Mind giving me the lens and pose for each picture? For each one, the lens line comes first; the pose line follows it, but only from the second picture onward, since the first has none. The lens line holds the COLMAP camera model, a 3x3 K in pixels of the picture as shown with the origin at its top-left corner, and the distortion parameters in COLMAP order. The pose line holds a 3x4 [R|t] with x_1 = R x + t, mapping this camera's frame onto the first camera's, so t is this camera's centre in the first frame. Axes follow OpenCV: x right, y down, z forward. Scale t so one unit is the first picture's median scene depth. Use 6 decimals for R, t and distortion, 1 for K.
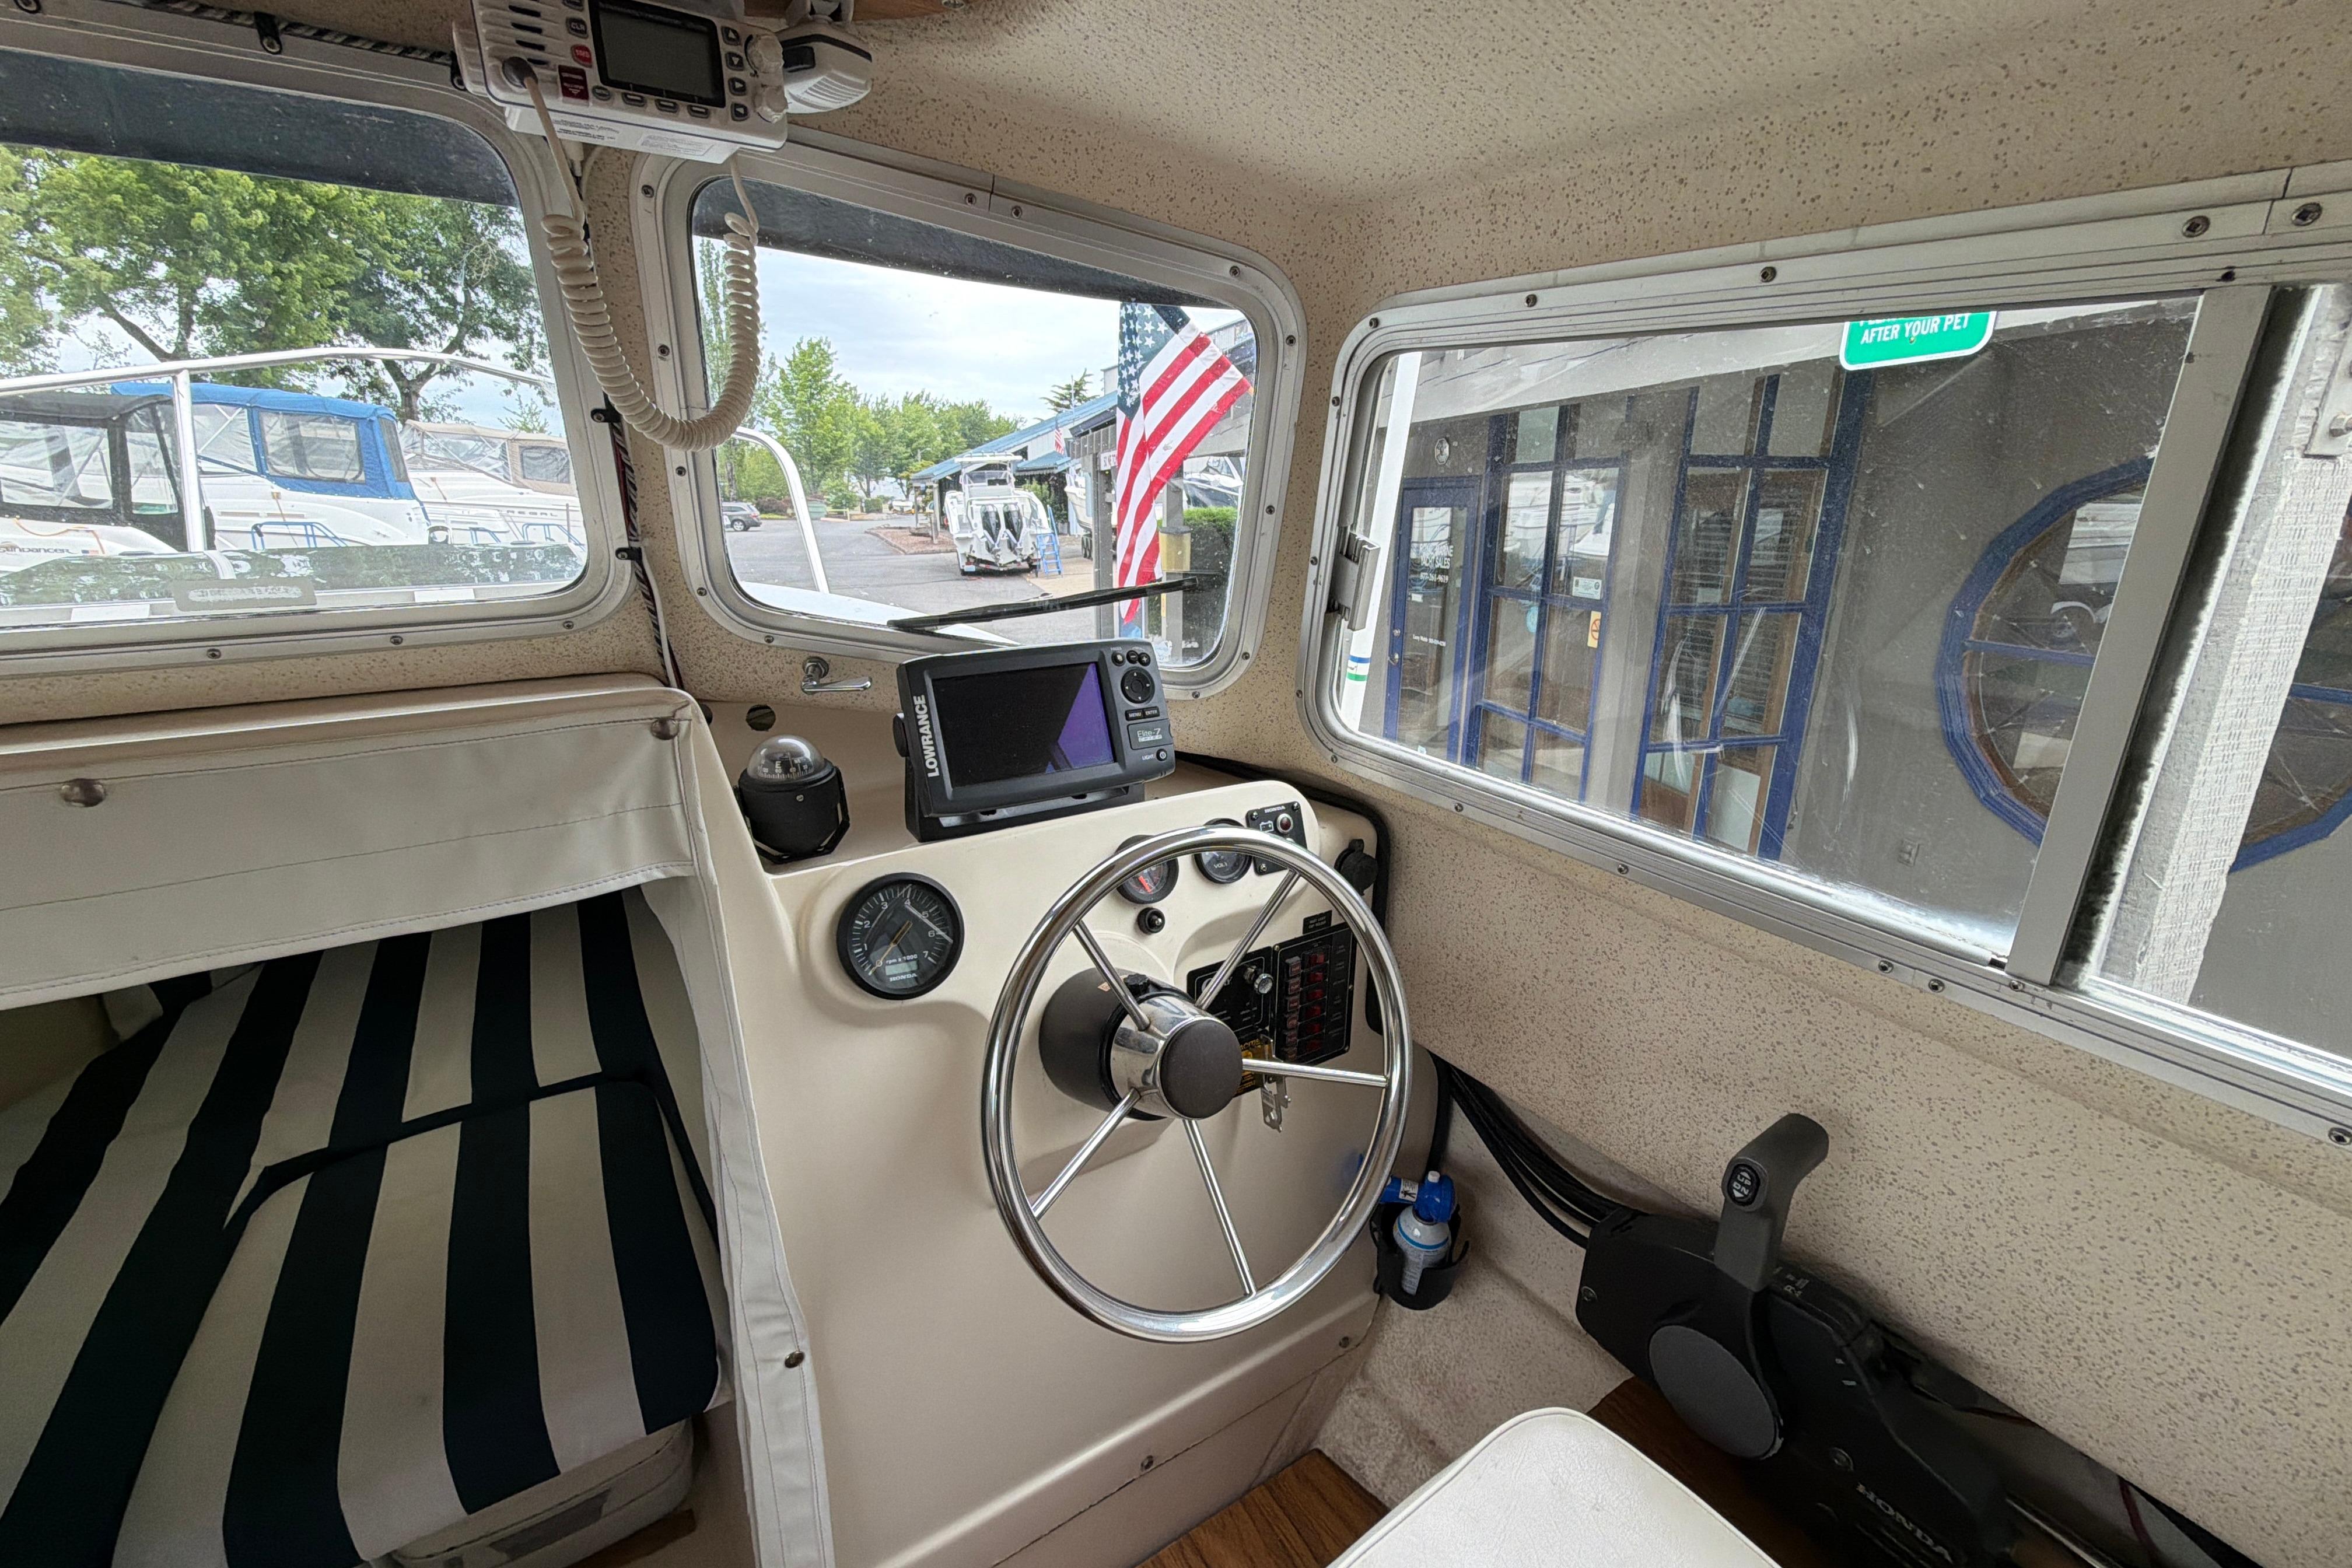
lens RADIAL K [[986.0, 0, 1177.2], [0, 986.0, 791.6], [0, 0, 1]] dist [0.001736, -0.000146]
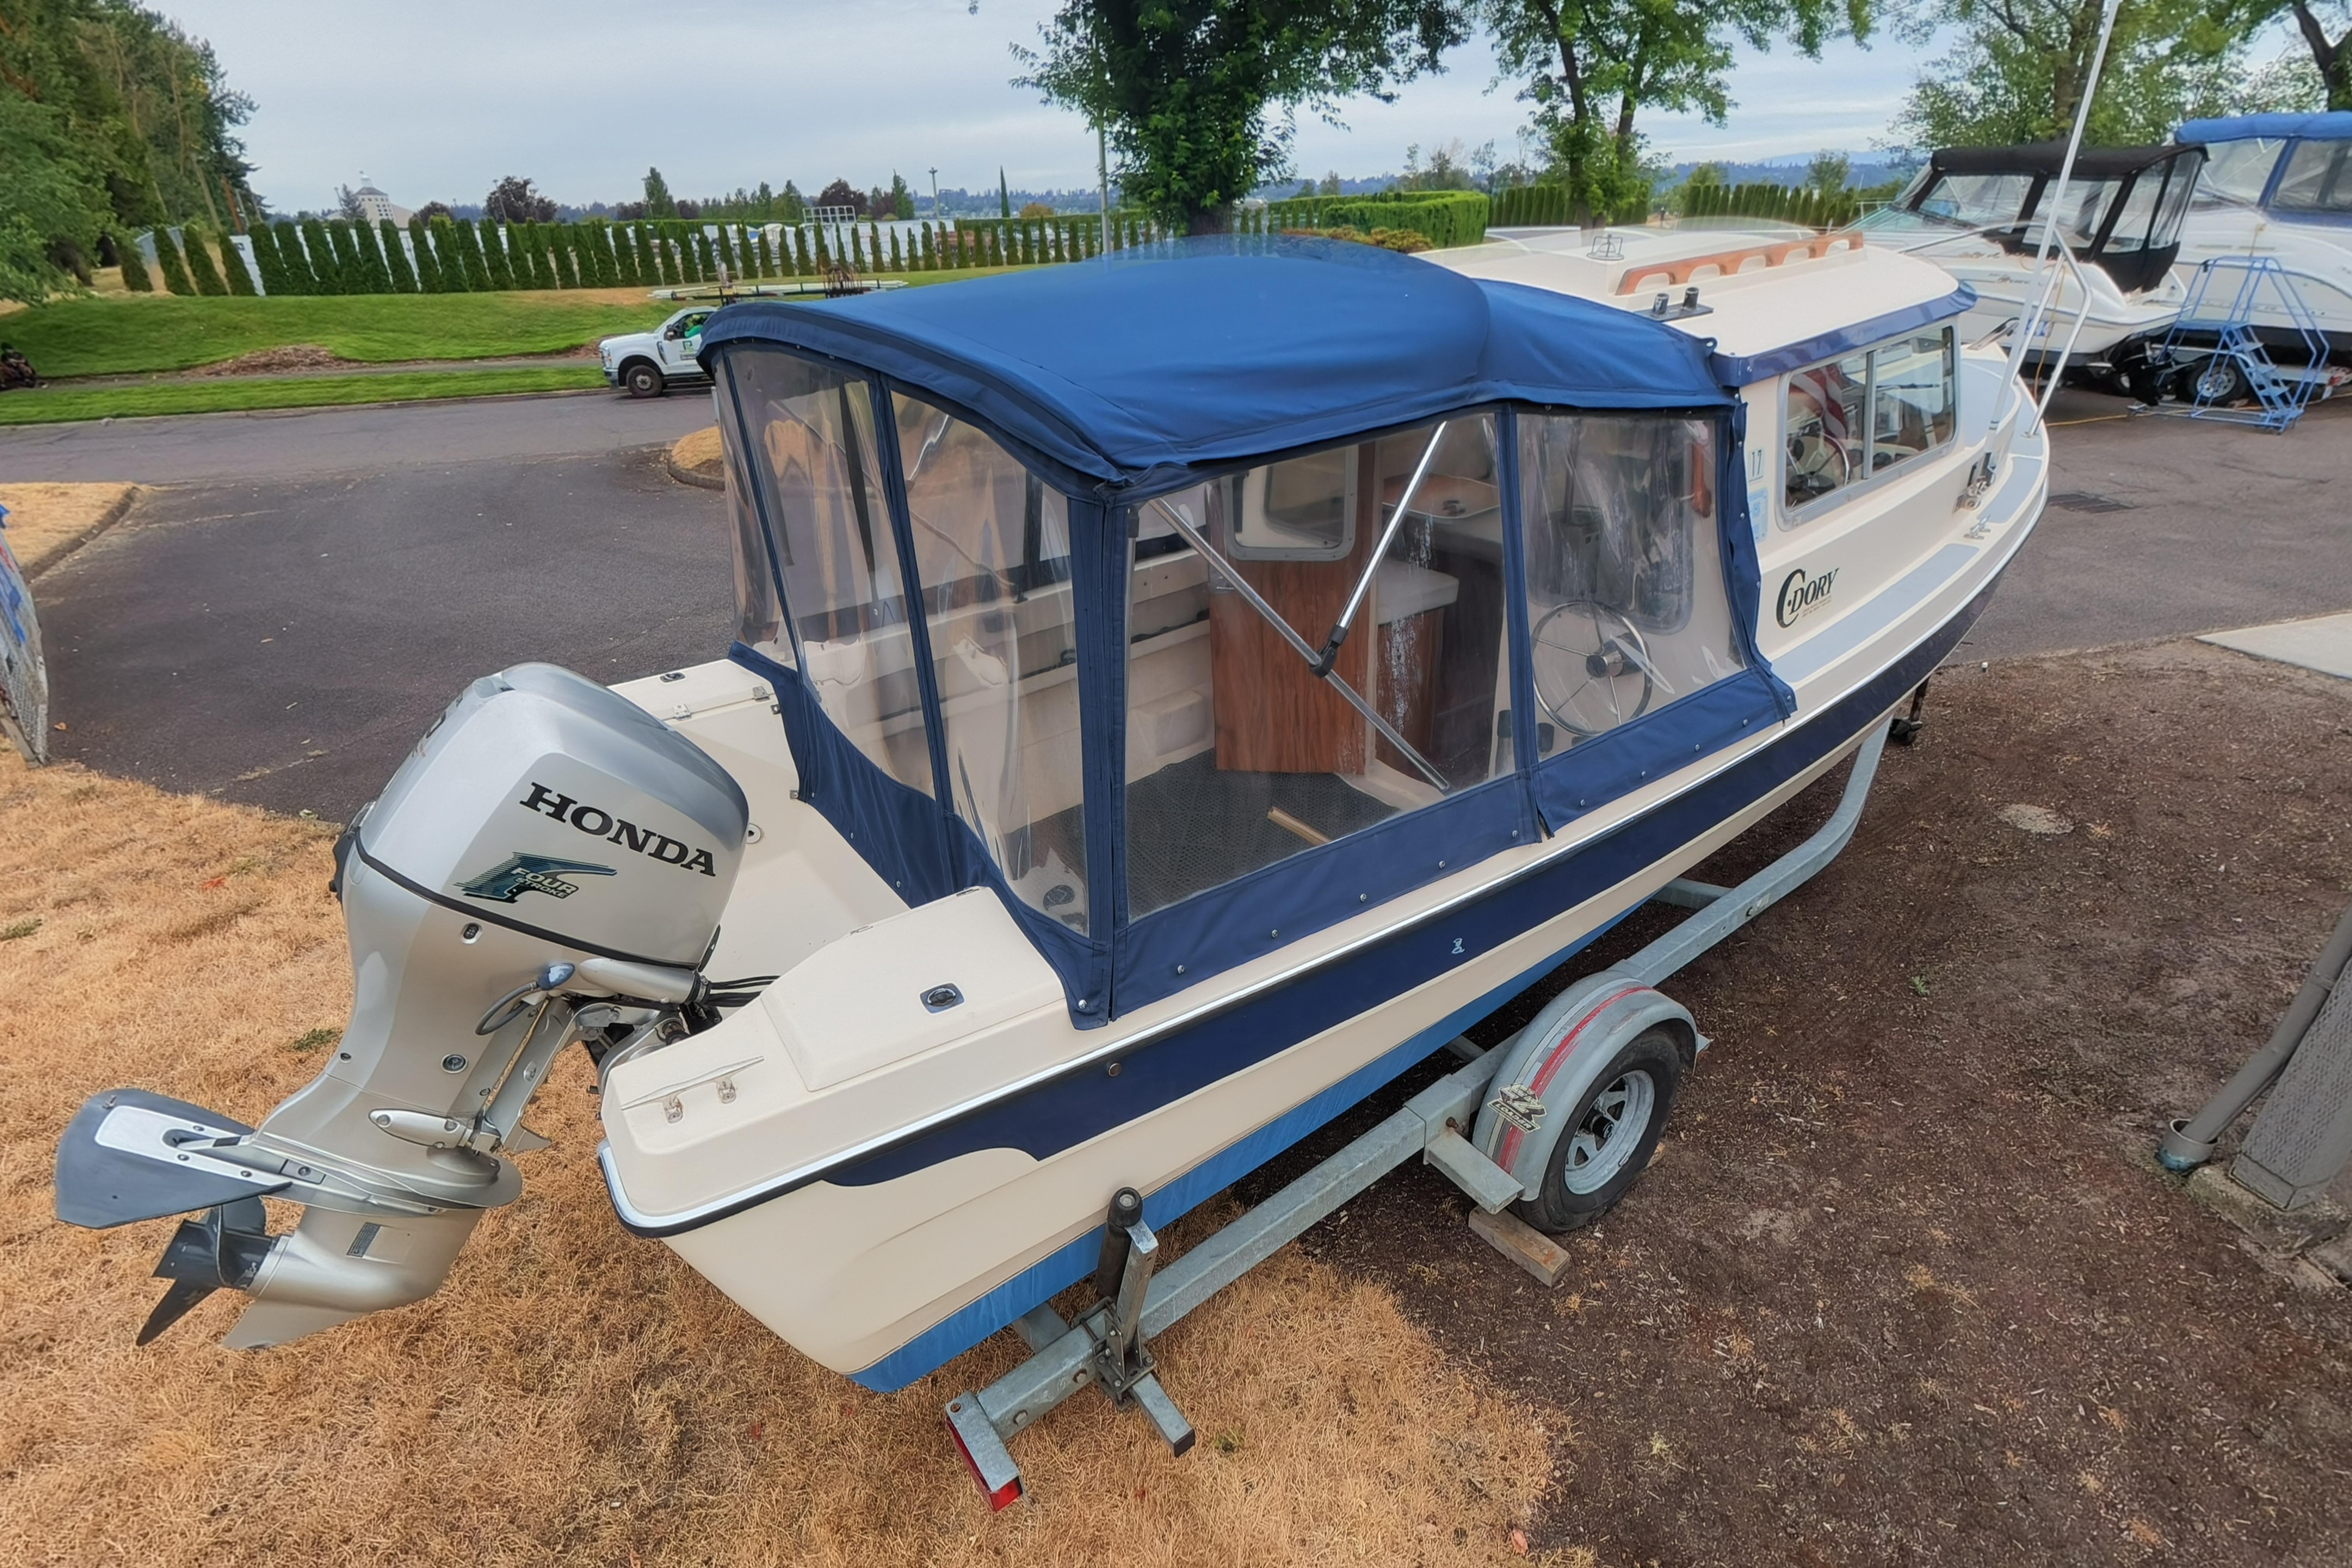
lens RADIAL K [[1089.2, 0, 1176.7], [0, 1089.2, 789.2], [0, 0, 1]] dist [-0.001940, -0.000889]
pose [[0.055396, 0.456694, -0.887897, 3.485280], [-0.258490, 0.865505, 0.429049, 0.081799], [0.964424, 0.205745, 0.165997, -1.720139]]
